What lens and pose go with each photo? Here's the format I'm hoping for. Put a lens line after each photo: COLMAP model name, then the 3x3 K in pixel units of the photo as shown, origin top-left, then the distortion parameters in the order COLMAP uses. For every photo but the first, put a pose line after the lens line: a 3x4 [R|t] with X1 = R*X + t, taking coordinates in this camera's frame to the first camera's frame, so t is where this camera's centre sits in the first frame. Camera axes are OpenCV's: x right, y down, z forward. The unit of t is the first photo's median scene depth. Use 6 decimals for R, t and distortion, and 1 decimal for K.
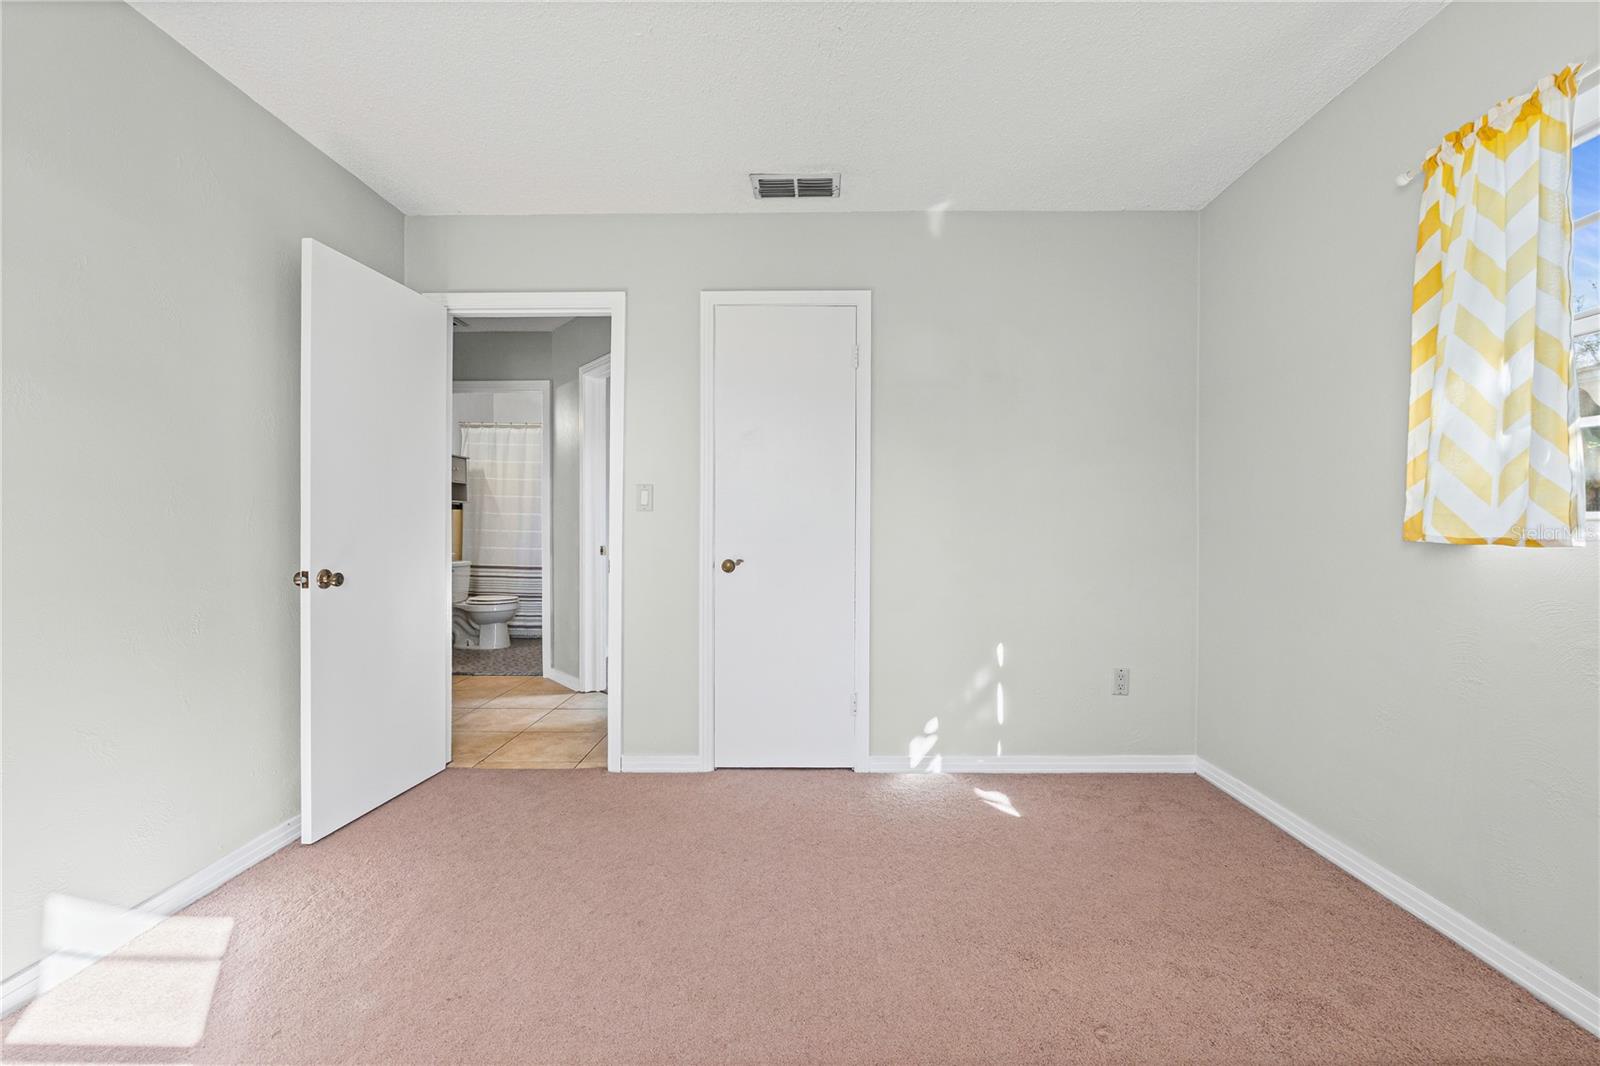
lens RADIAL K [[711.3, 0, 800.9], [0, 711.3, 535.8], [0, 0, 1]] dist [-0.007735, 0.000423]
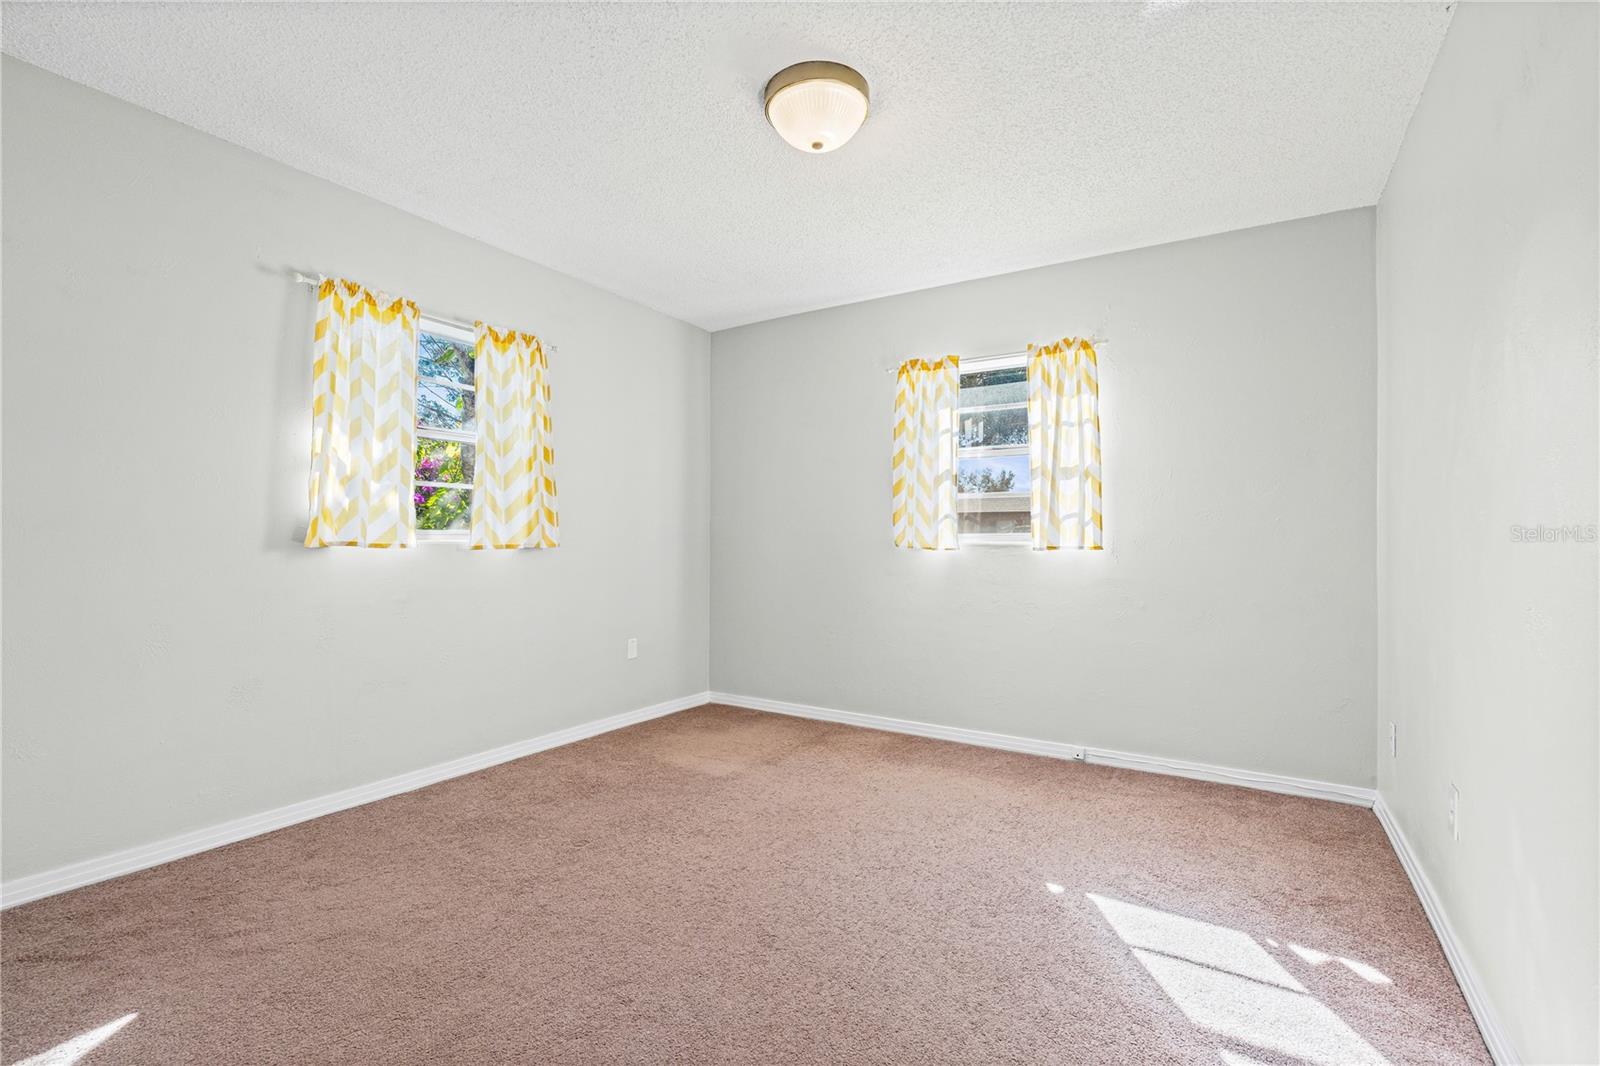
lens RADIAL K [[711.3, 0, 800.9], [0, 711.3, 535.8], [0, 0, 1]] dist [-0.007735, 0.000423]
pose [[-0.788615, -0.001941, 0.614884, -0.842297], [0.000045, 0.999995, 0.003215, -0.019042], [-0.614887, 0.002563, -0.788611, 1.658210]]
